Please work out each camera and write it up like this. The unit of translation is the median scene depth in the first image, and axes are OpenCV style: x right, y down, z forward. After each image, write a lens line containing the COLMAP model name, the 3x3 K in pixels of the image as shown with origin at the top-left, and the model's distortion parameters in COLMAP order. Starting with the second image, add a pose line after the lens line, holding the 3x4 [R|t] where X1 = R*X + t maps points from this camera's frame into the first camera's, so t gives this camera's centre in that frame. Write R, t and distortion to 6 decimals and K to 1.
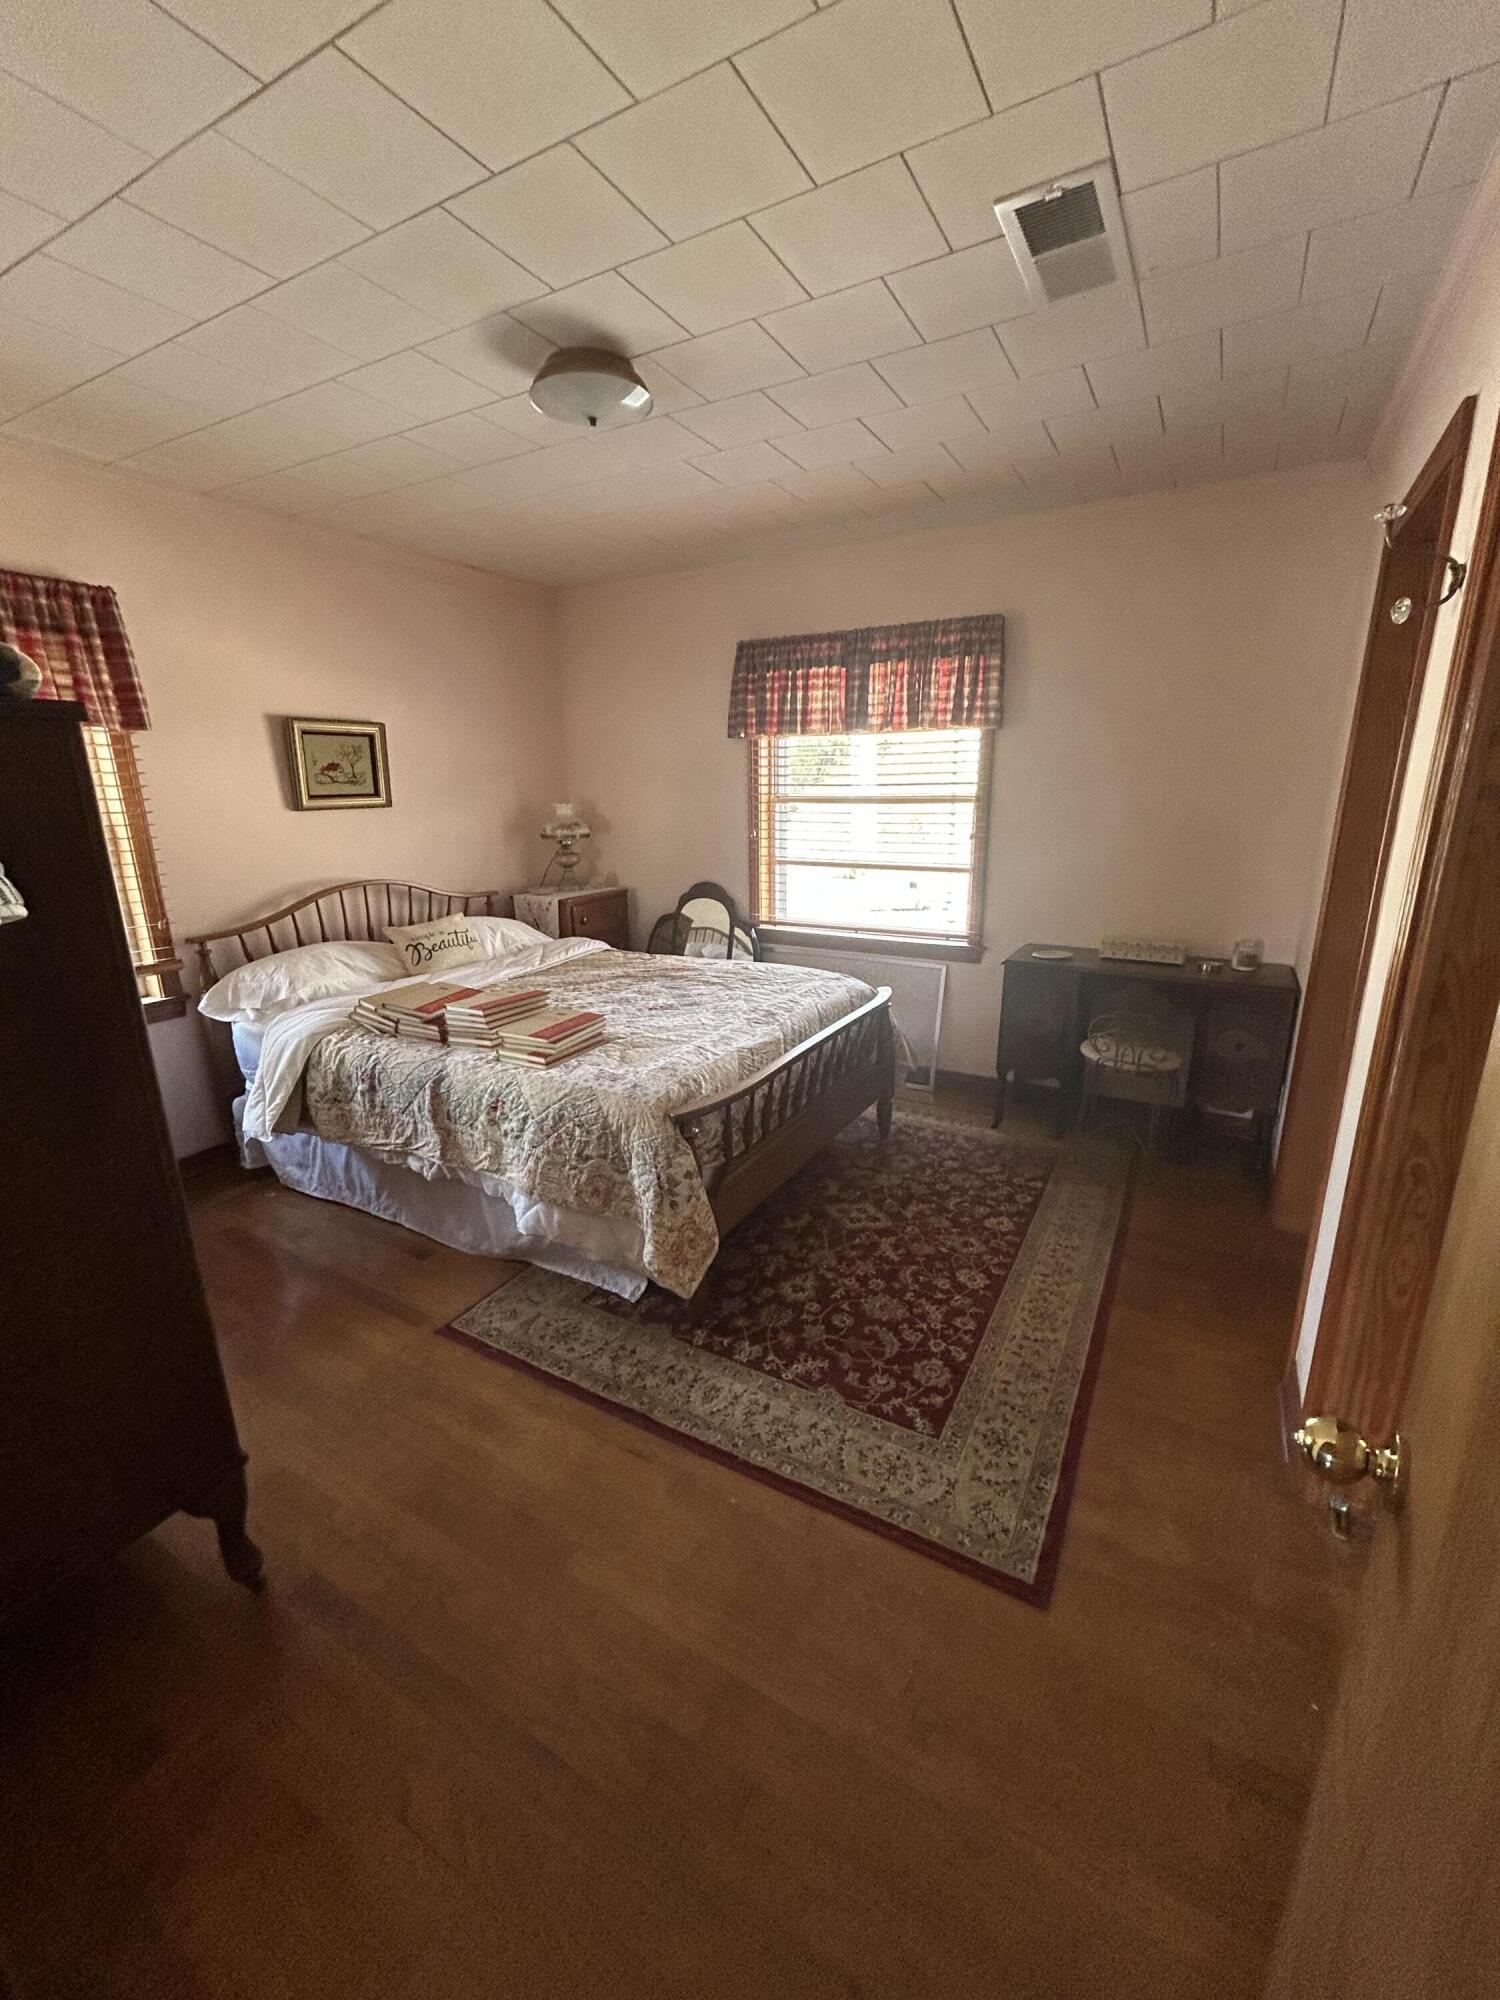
lens RADIAL K [[805.4, 0, 751.9], [0, 805.4, 991.6], [0, 0, 1]] dist [0.001141, 0.000242]
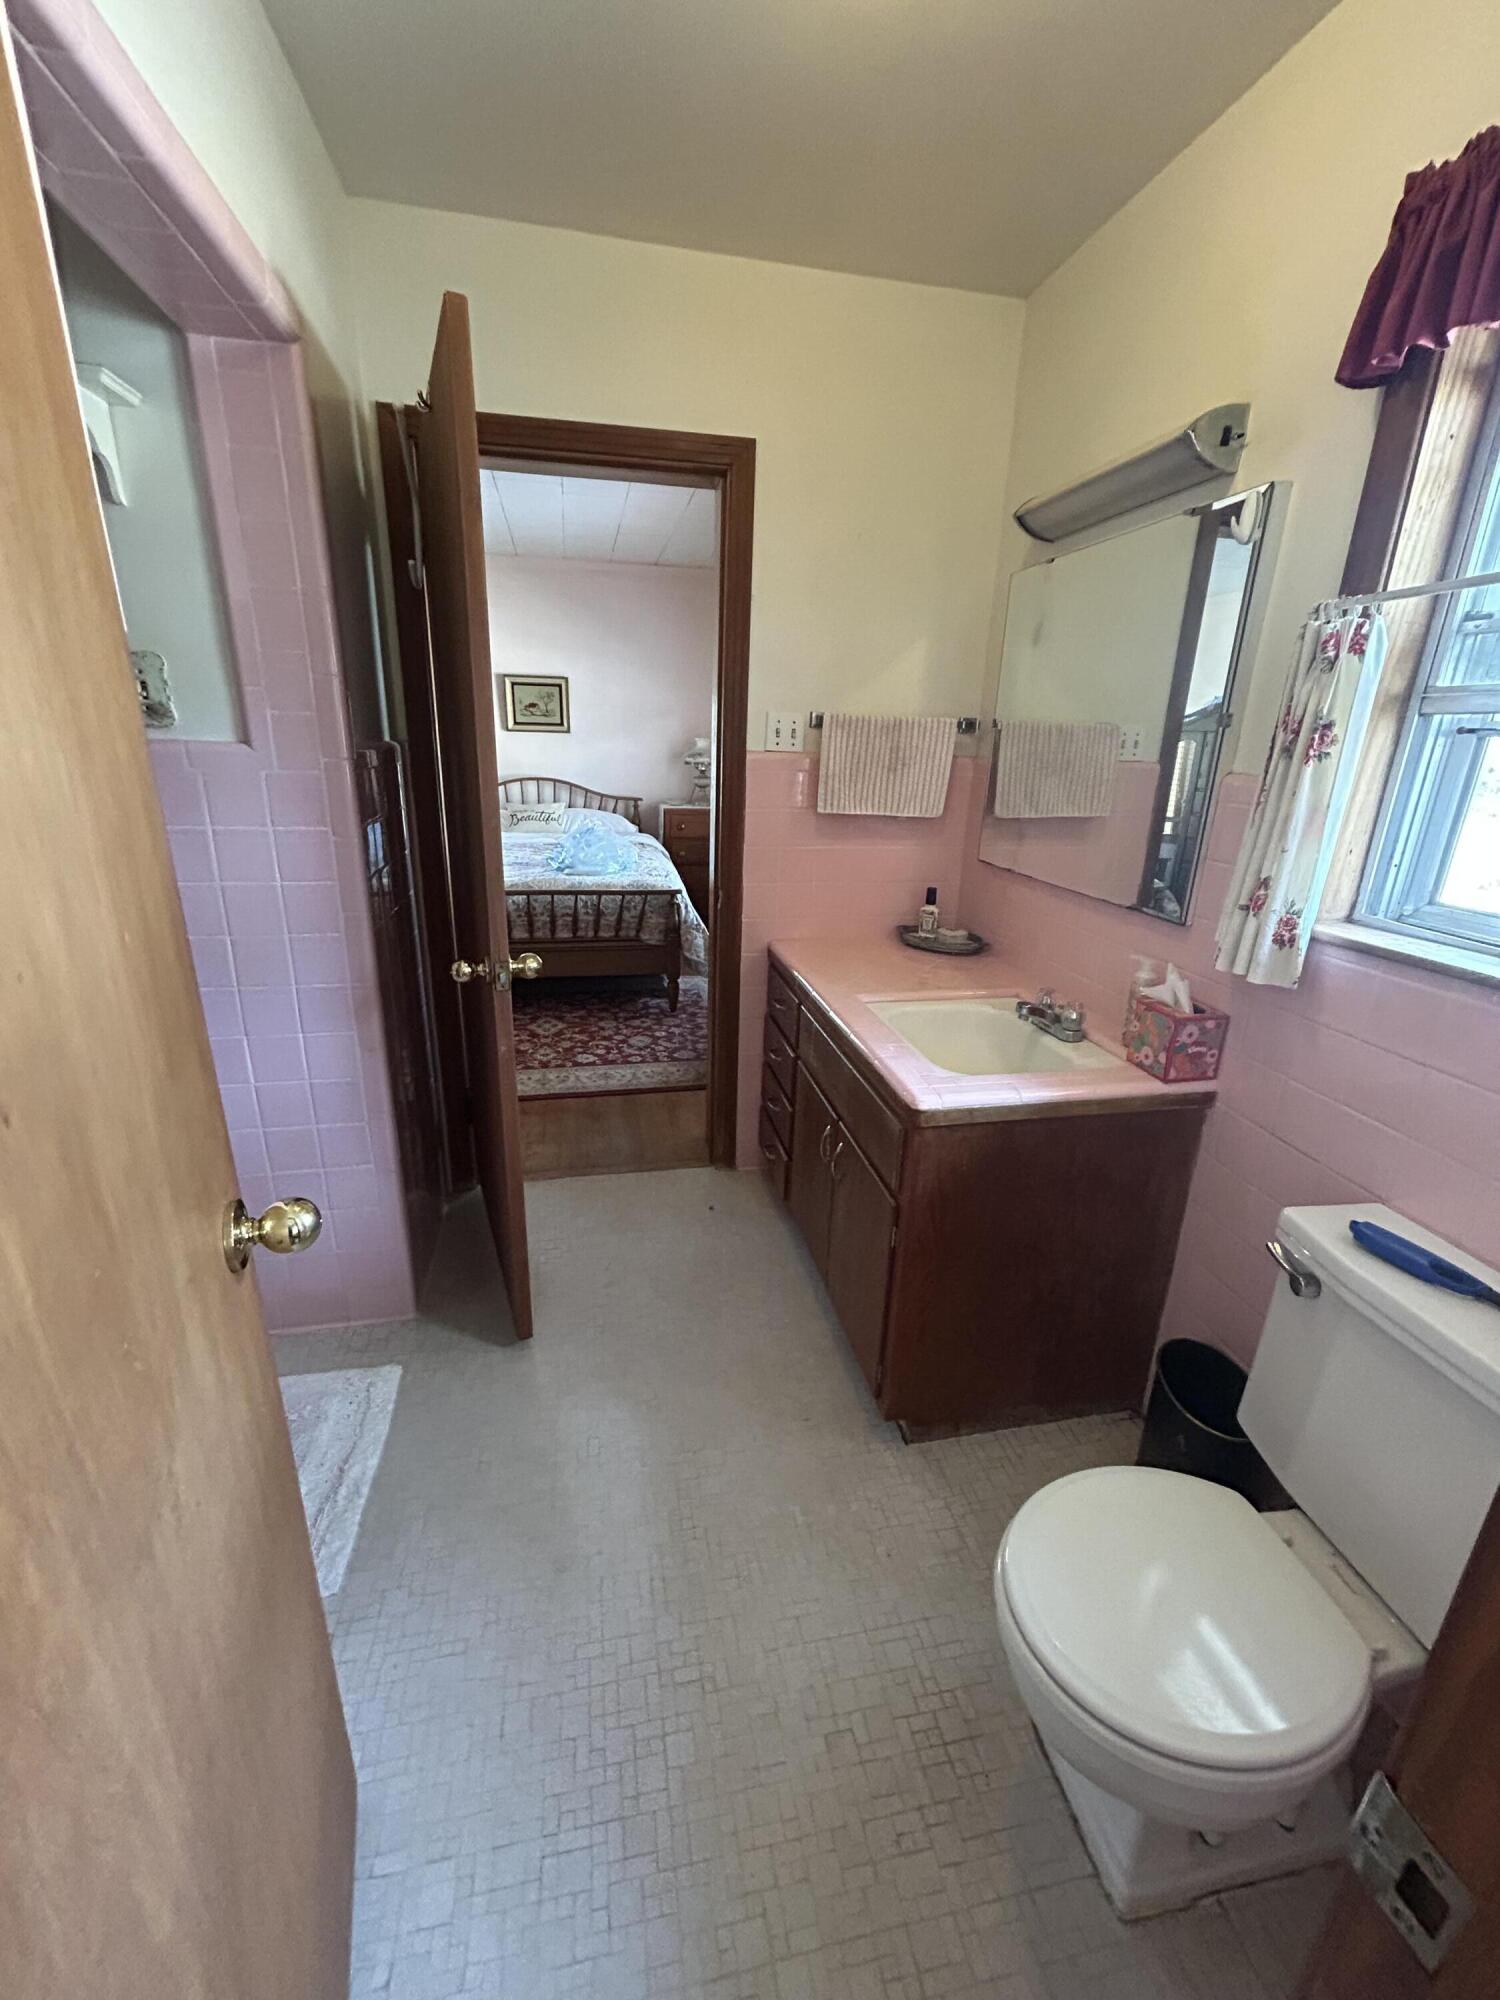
lens RADIAL K [[805.4, 0, 745.2], [0, 805.4, 1012.1], [0, 0, 1]] dist [0.001141, 0.000242]
pose [[0.647841, 0.266719, -0.713556, 1.157493], [-0.224765, 0.961927, 0.155493, -0.034490], [0.727862, 0.059648, 0.683125, 0.253760]]
